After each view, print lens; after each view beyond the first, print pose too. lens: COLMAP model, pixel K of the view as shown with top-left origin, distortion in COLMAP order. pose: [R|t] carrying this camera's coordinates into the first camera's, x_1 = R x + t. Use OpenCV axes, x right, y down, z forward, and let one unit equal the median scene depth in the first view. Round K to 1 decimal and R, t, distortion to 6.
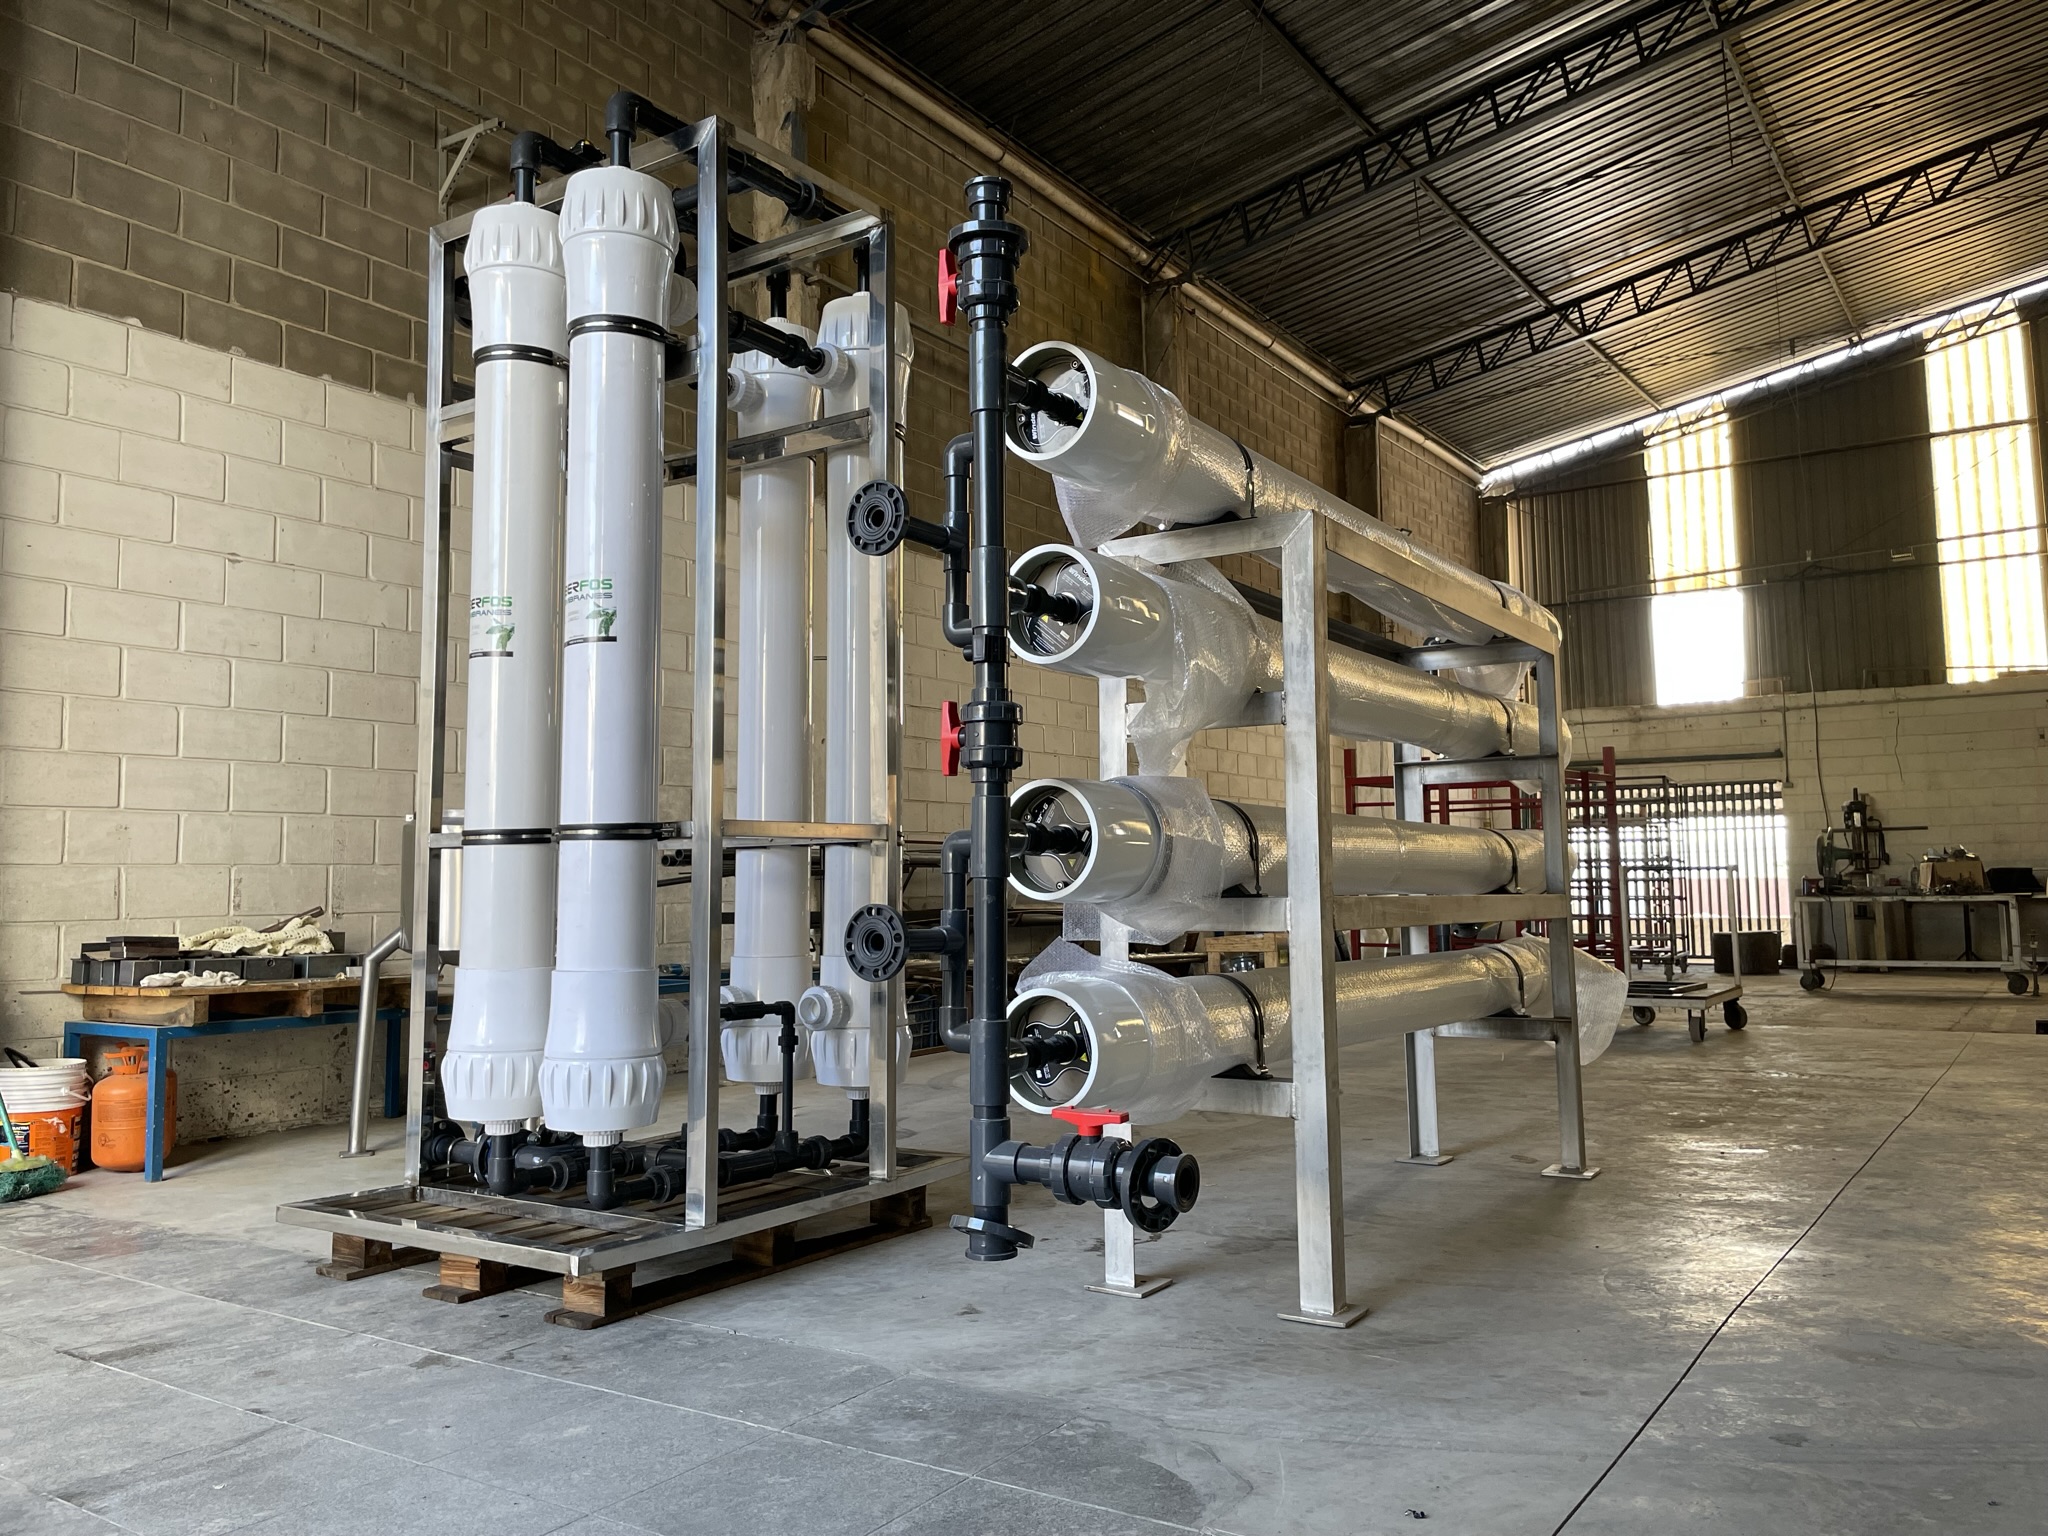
lens RADIAL K [[1556.1, 0, 1024.7], [0, 1556.1, 759.6], [0, 0, 1]] dist [0.087356, -0.119118]
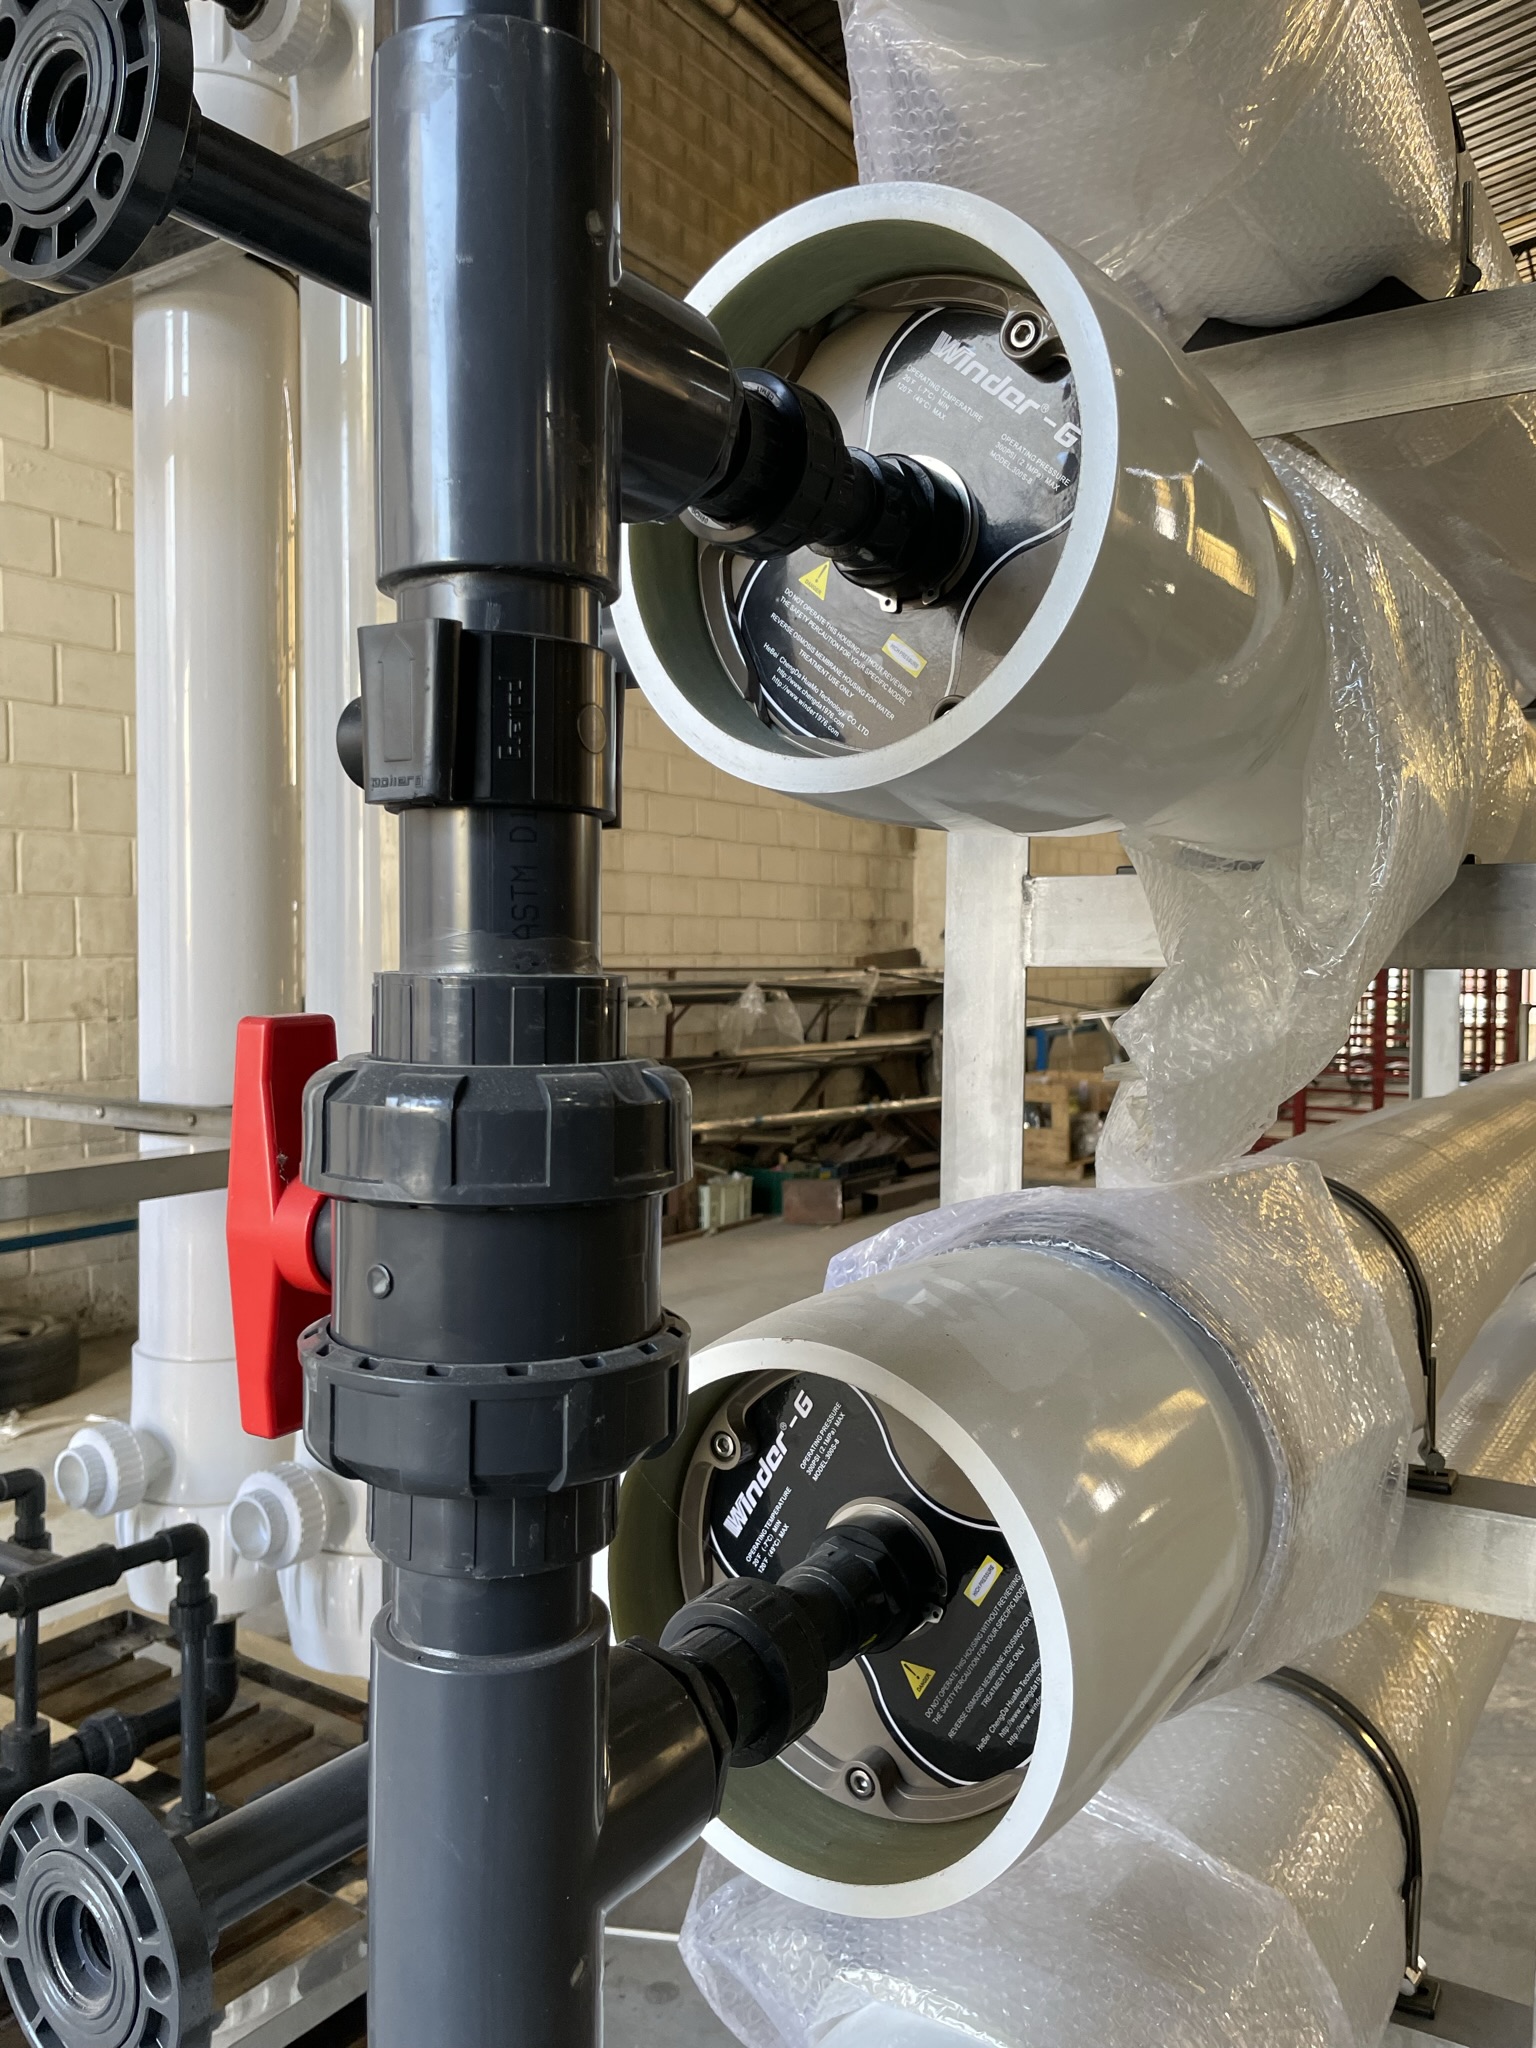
lens RADIAL K [[1564.1, 0, 758.4], [0, 1564.1, 1020.6], [0, 0, 1]] dist [0.075984, -0.113802]
pose [[0.999894, 0.014292, 0.002685, 0.002220], [-0.014516, 0.992029, 0.125169, -0.023999], [-0.000875, -0.125194, 0.992132, 0.328704]]
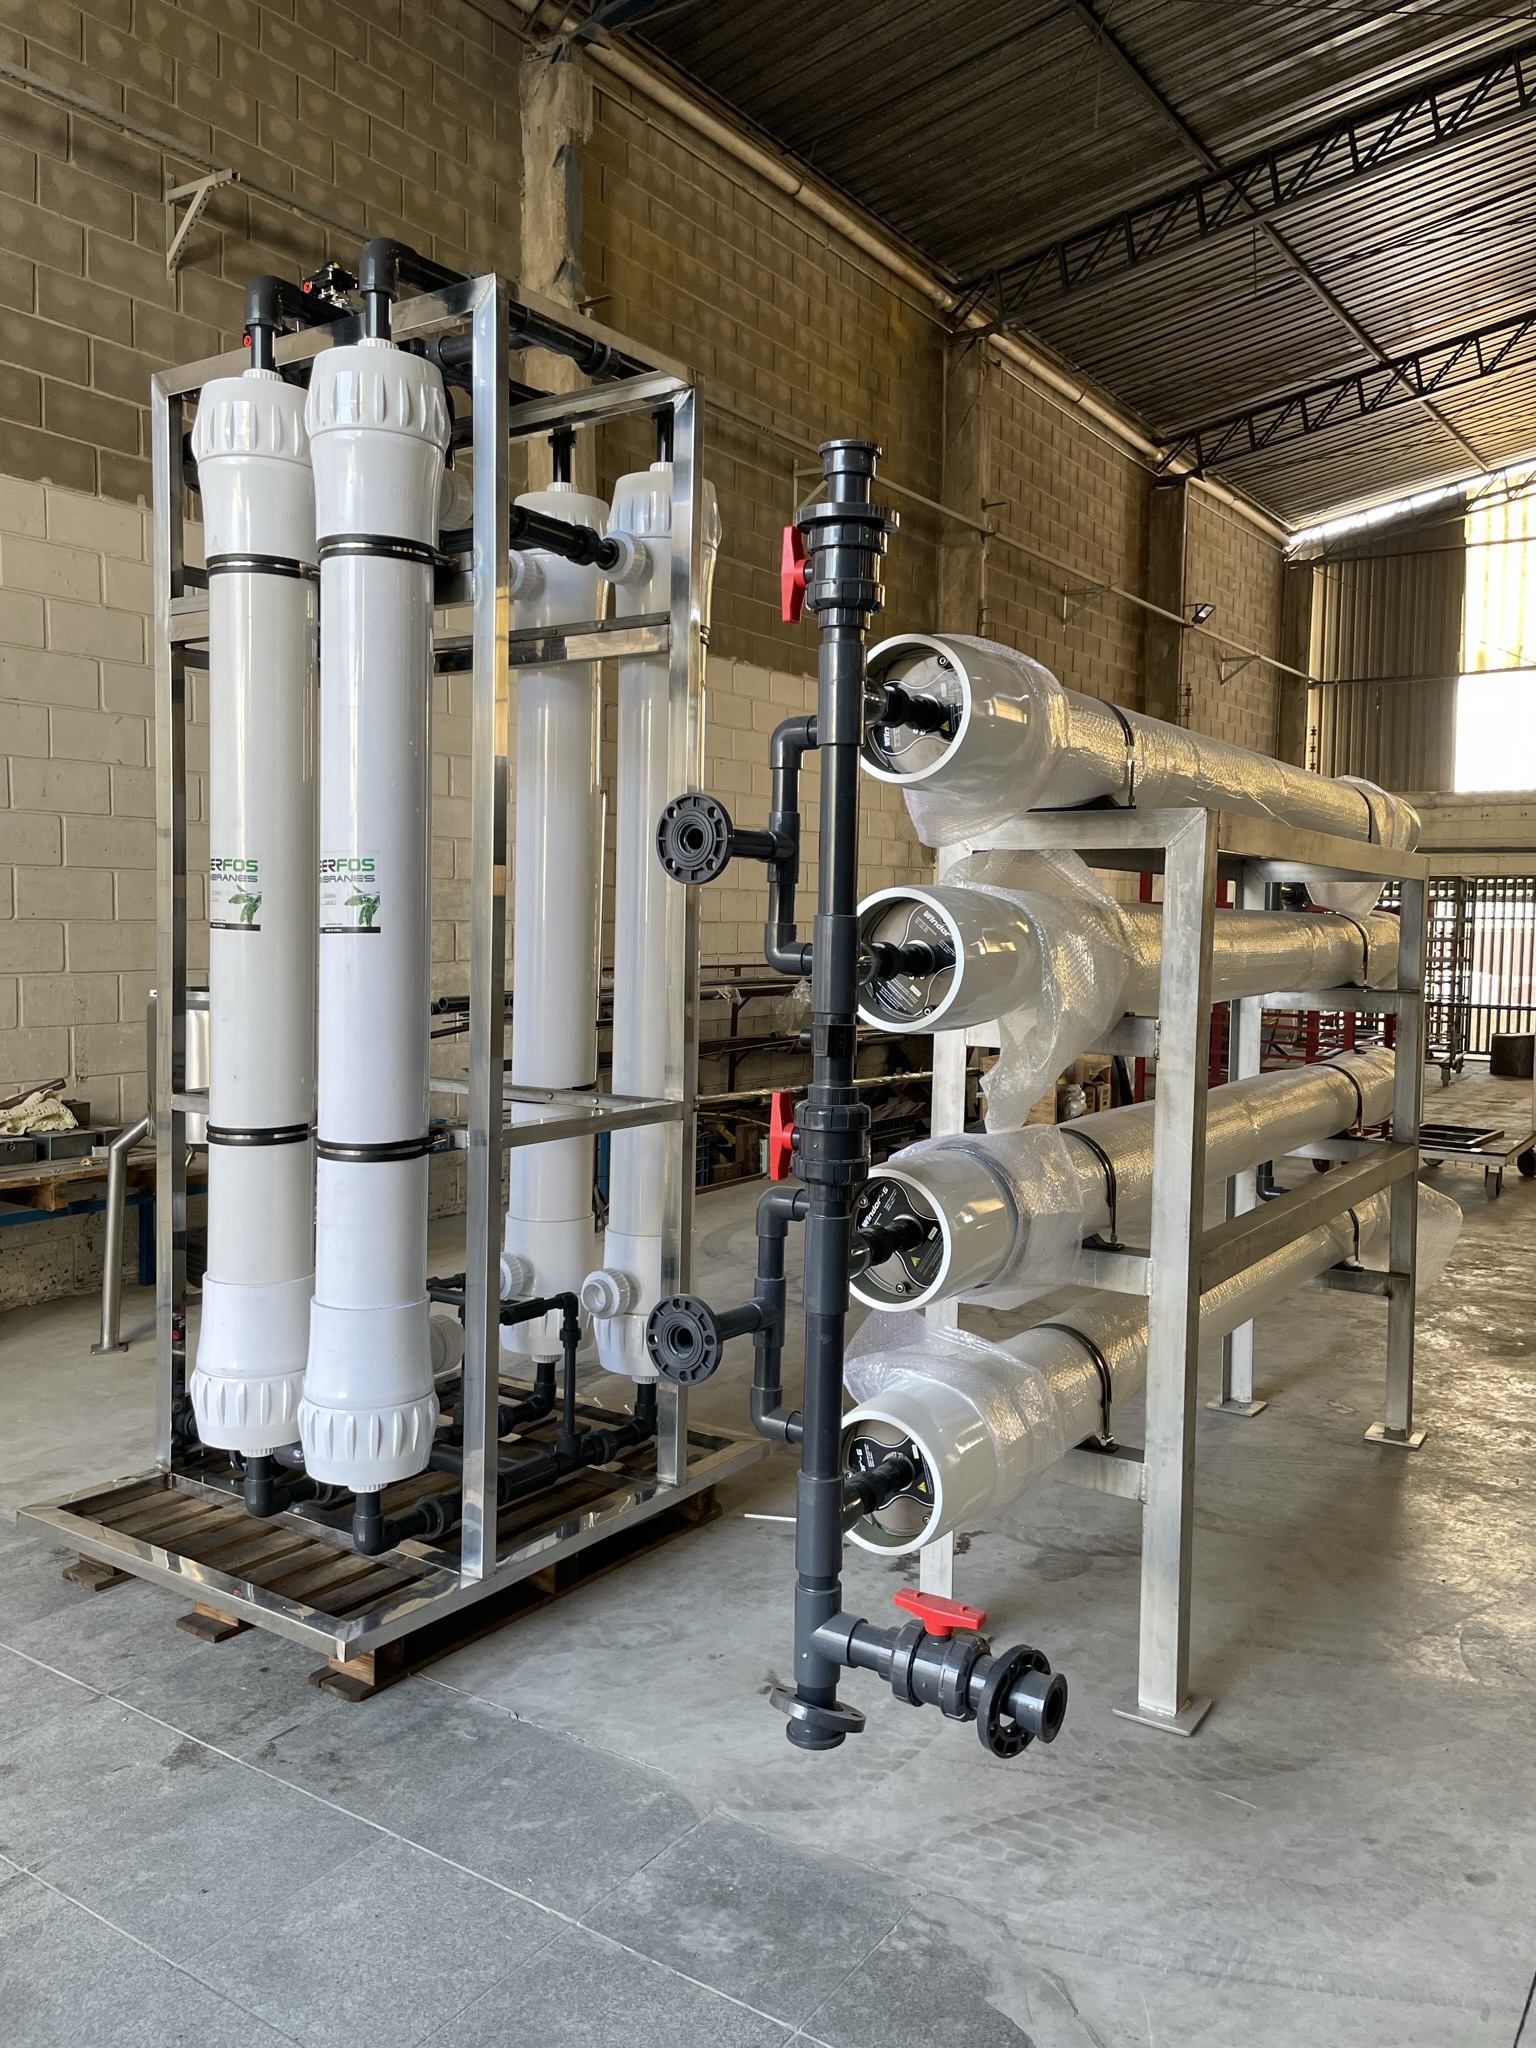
lens RADIAL K [[1553.2, 0, 771.8], [0, 1553.2, 1016.2], [0, 0, 1]] dist [0.086064, -0.117193]
pose [[0.999599, 0.028179, -0.002686, -0.020864], [-0.027468, 0.988542, 0.148423, -0.080121], [0.006837, -0.148290, 0.988920, 0.073012]]
